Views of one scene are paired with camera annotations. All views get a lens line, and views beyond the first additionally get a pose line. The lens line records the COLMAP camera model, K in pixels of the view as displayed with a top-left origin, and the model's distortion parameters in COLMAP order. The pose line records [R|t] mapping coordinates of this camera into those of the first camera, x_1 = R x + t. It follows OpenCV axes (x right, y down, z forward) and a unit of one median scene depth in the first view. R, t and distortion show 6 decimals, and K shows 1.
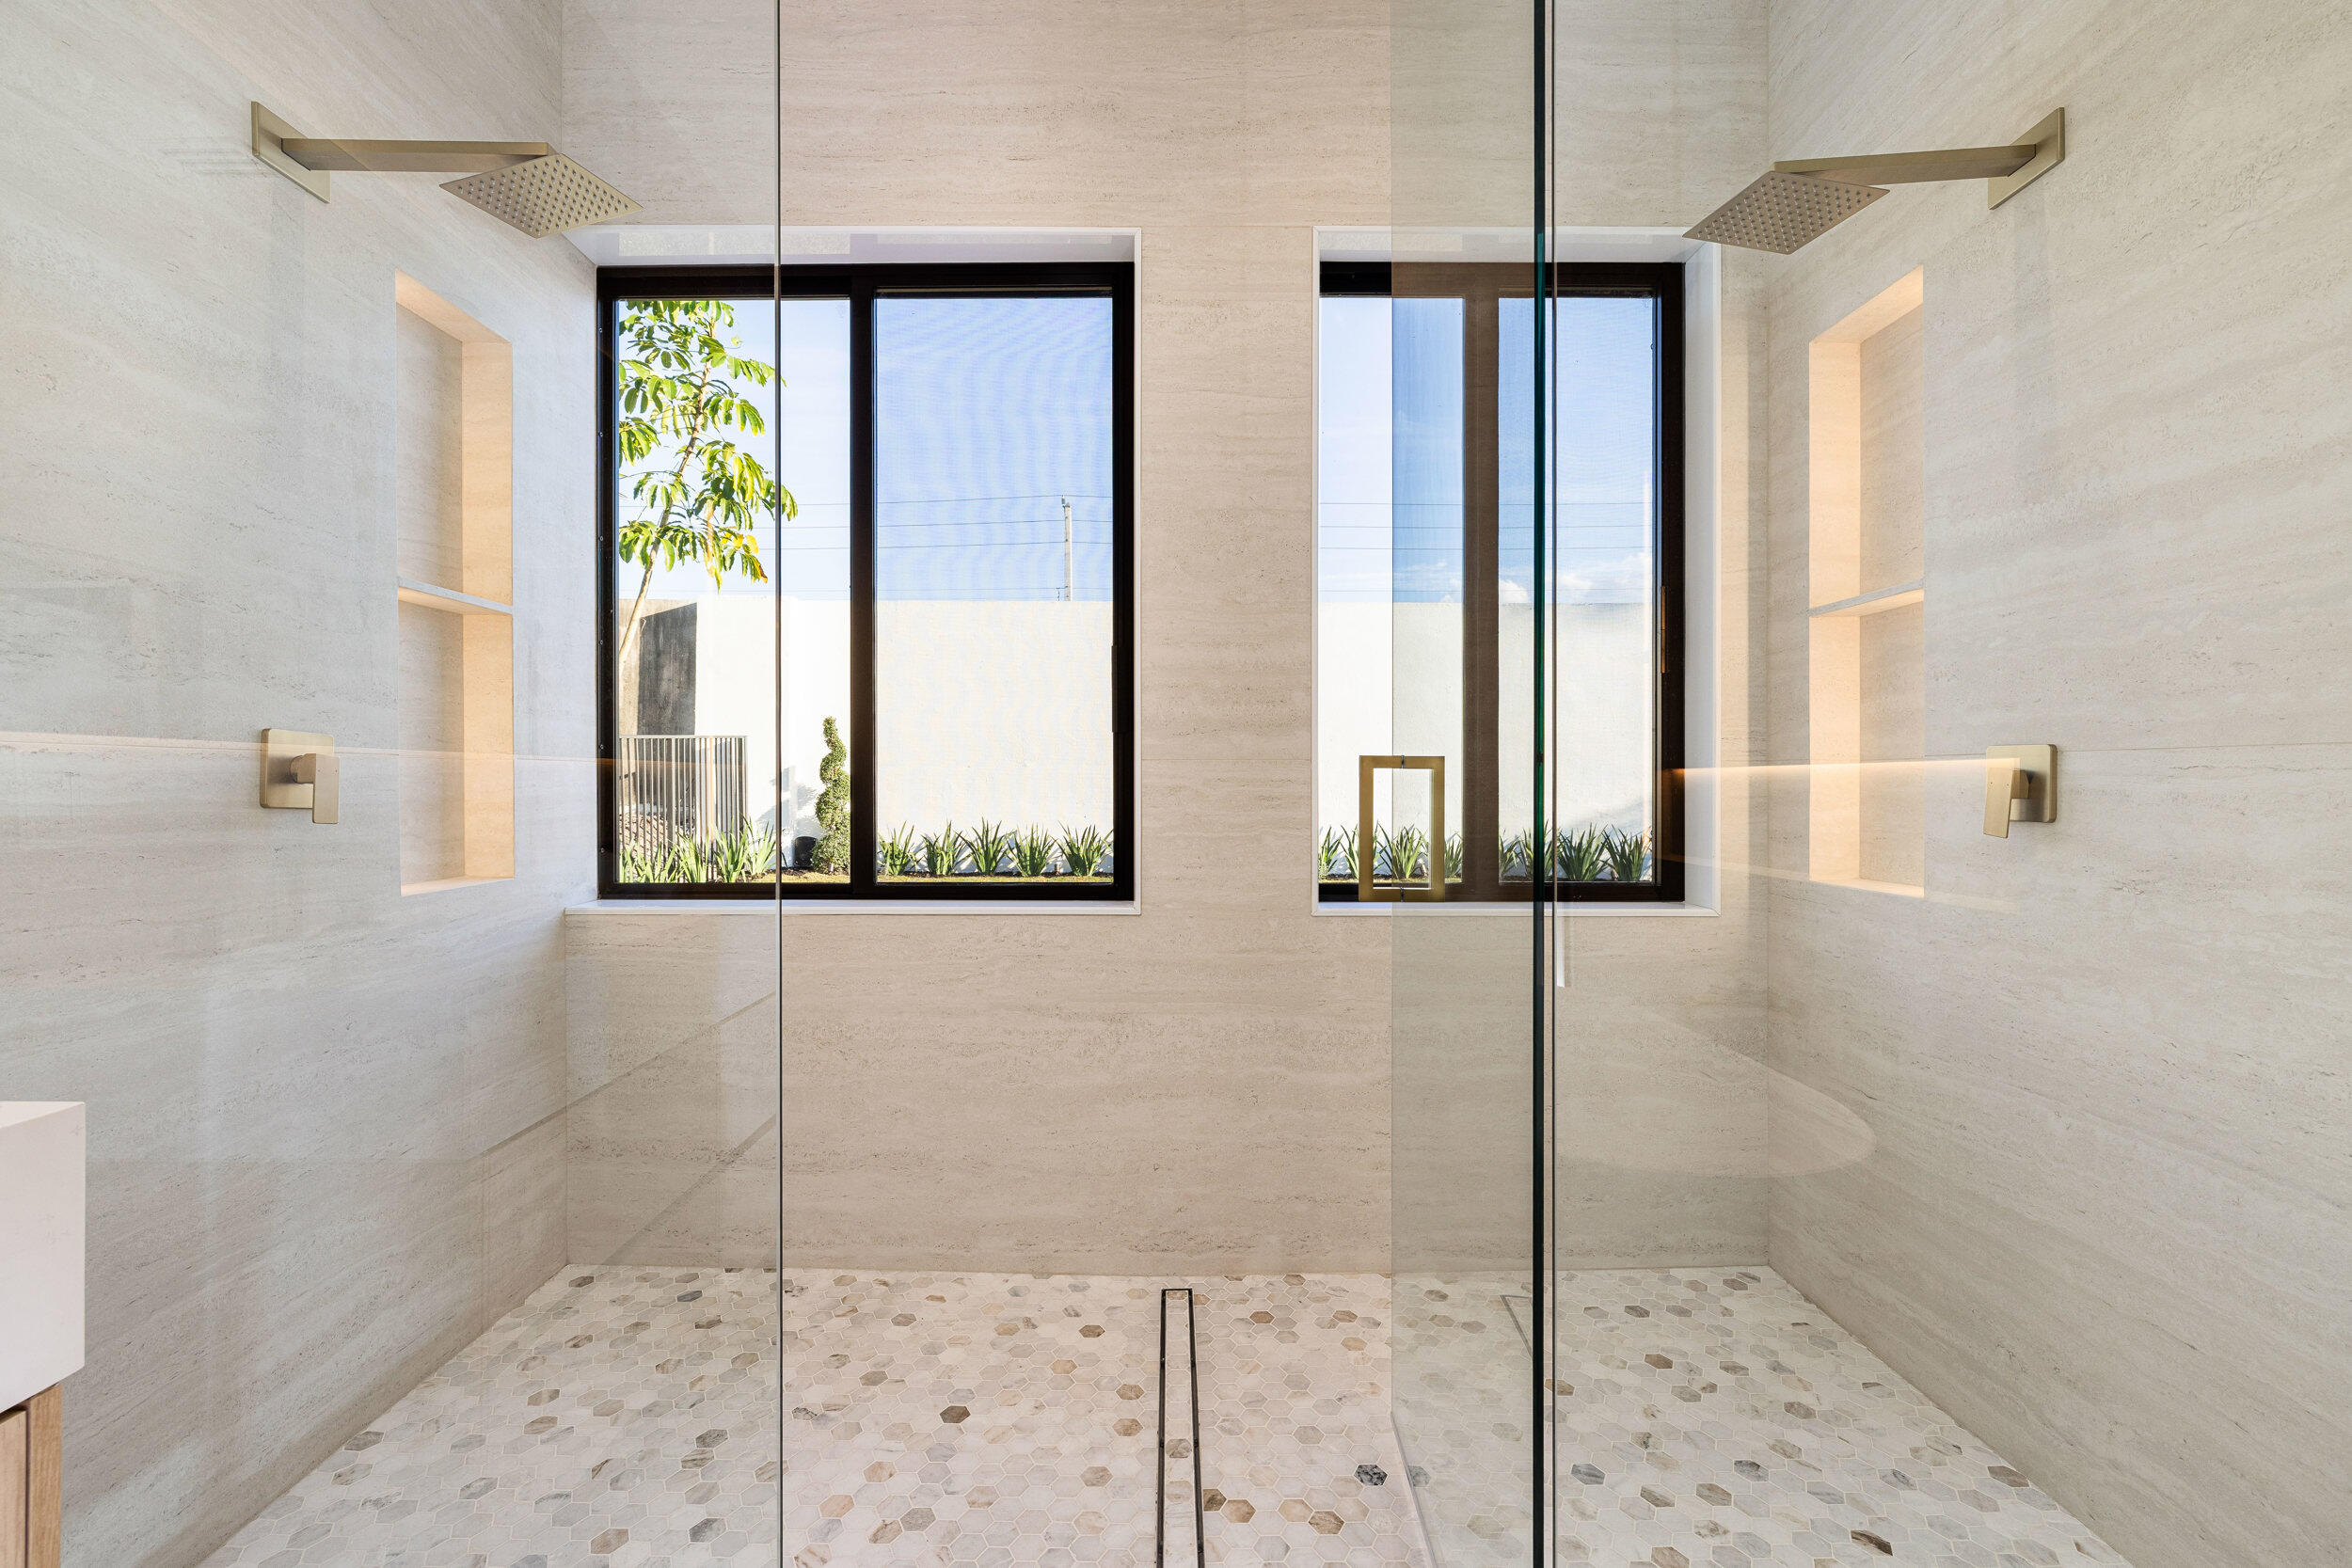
lens RADIAL K [[1010.4, 0, 1149.8], [0, 1010.4, 786.4], [0, 0, 1]] dist [0.001420, 0.000170]
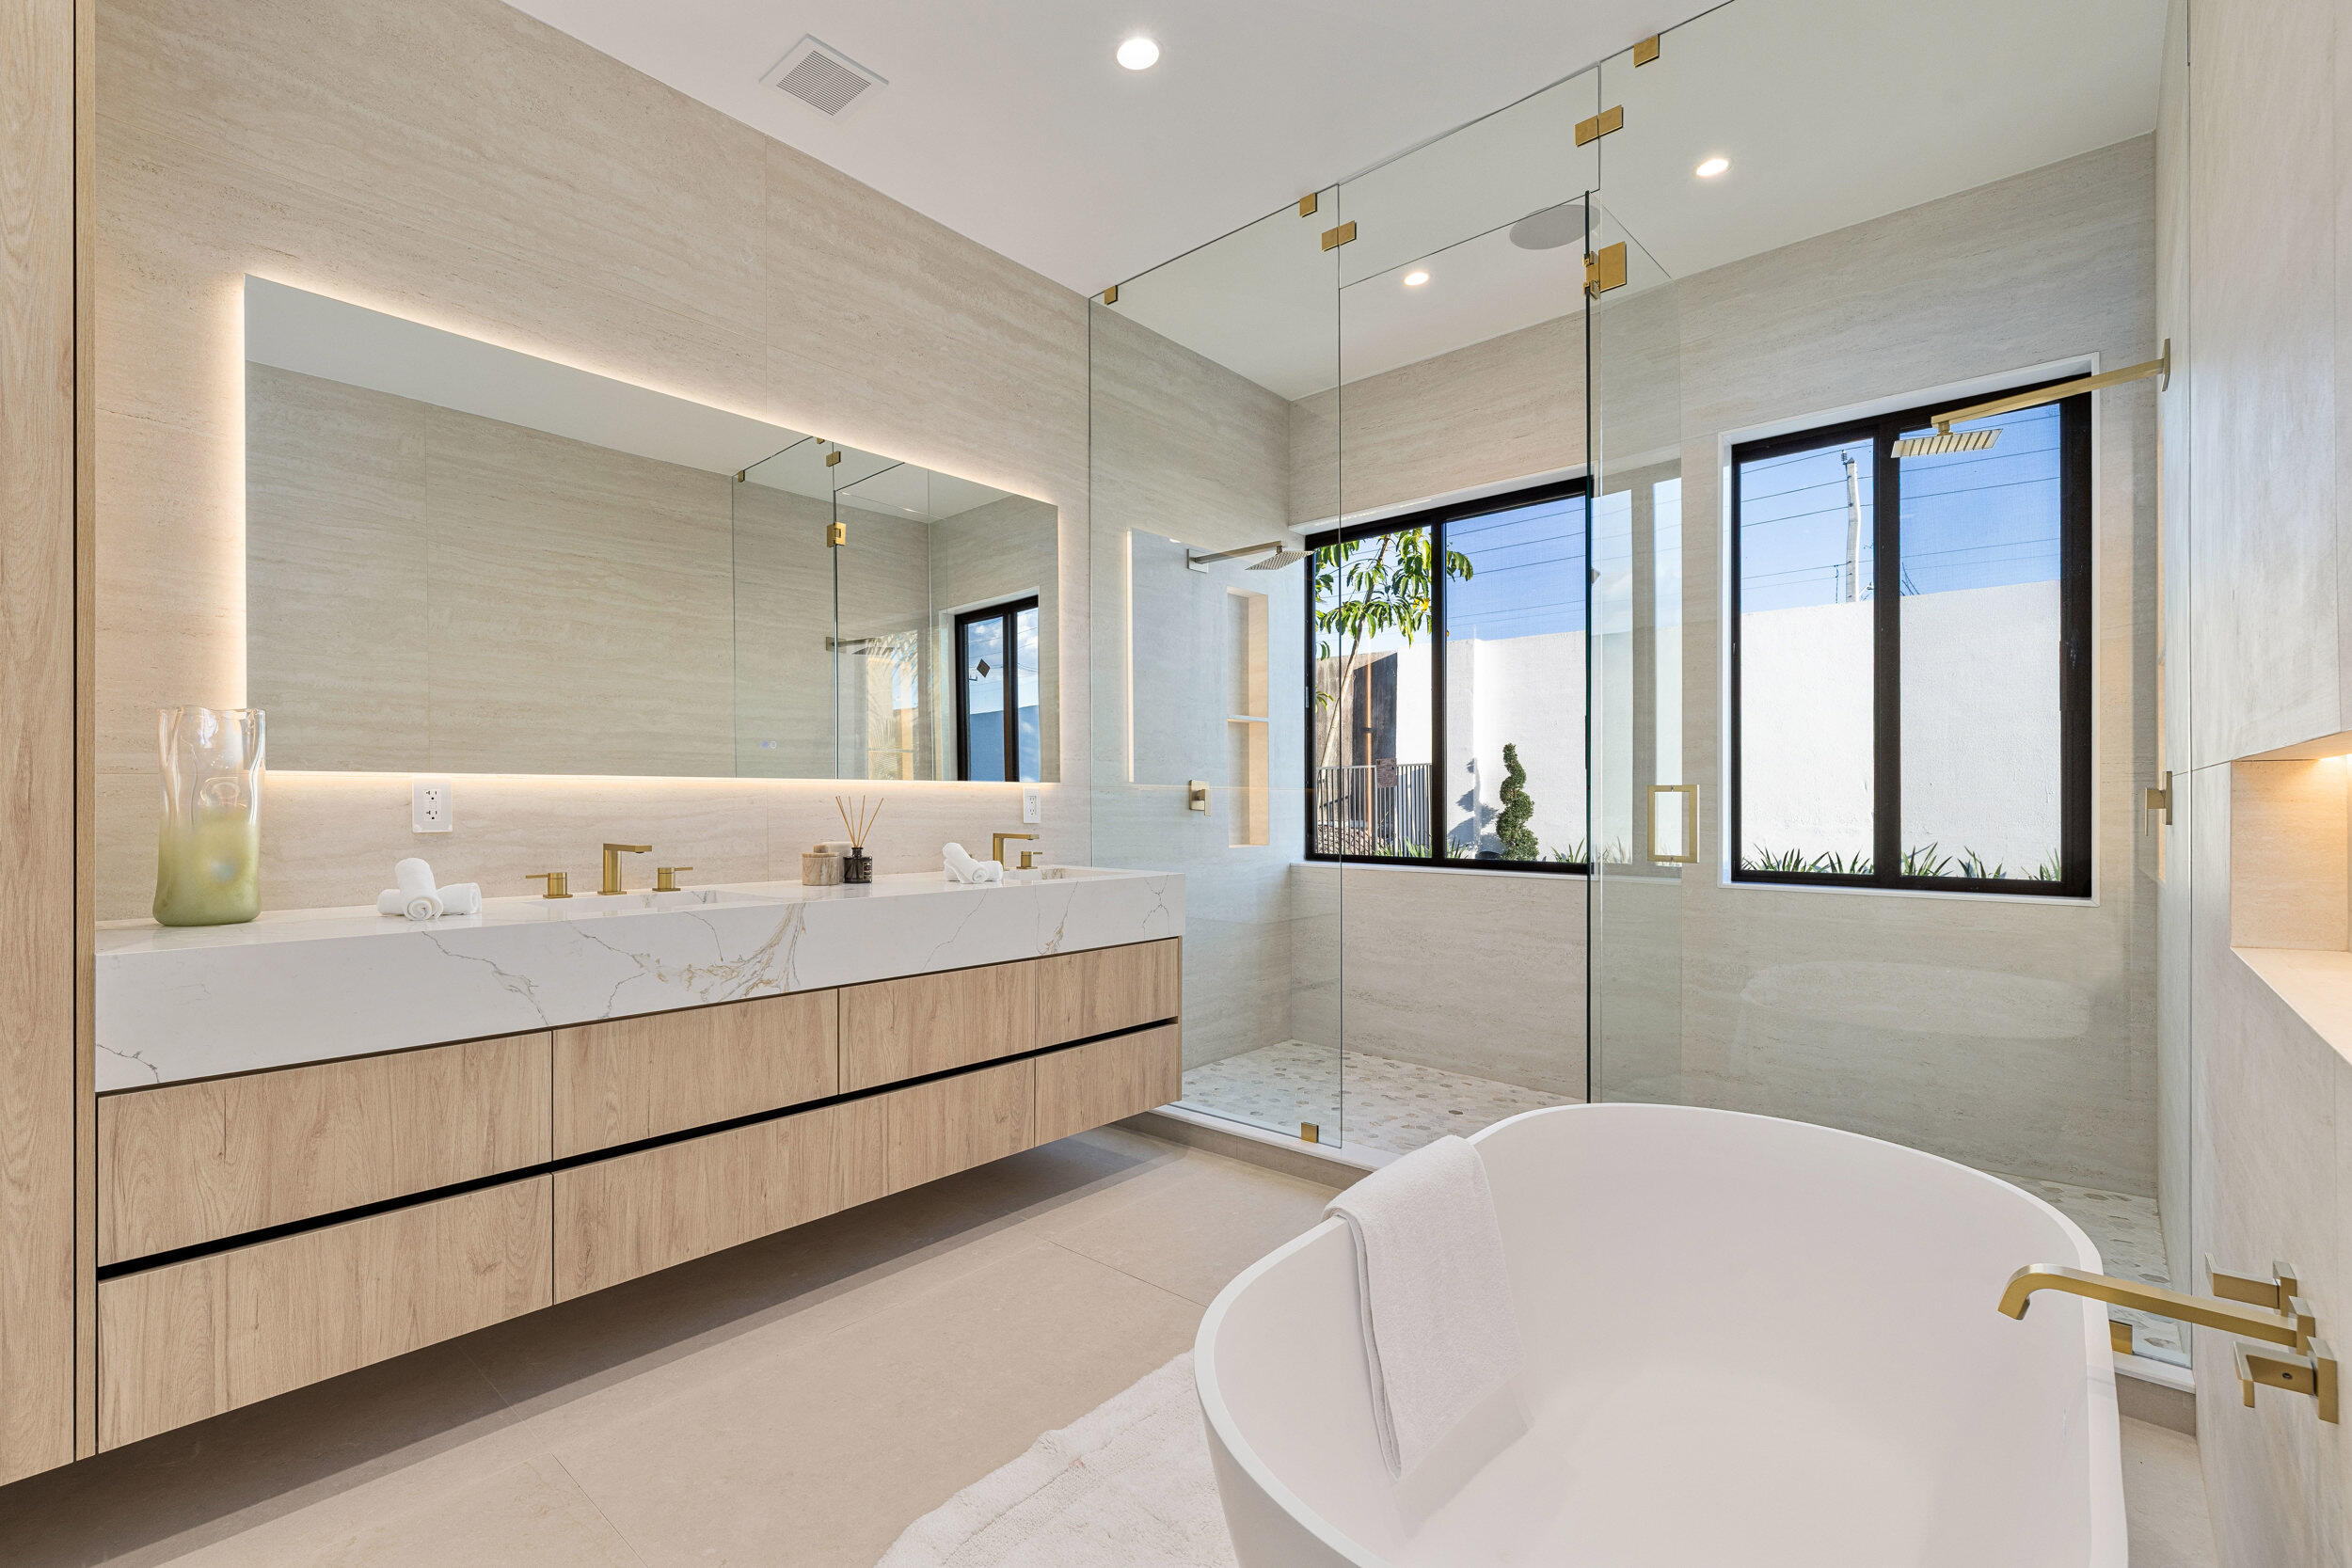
lens RADIAL K [[1010.4, 0, 1149.8], [0, 1010.4, 786.4], [0, 0, 1]] dist [0.001420, 0.000170]
pose [[0.778962, -0.010753, -0.626979, 0.464620], [-0.002516, 0.999791, -0.020273, 0.009665], [0.627067, 0.017370, 0.778772, -0.743026]]
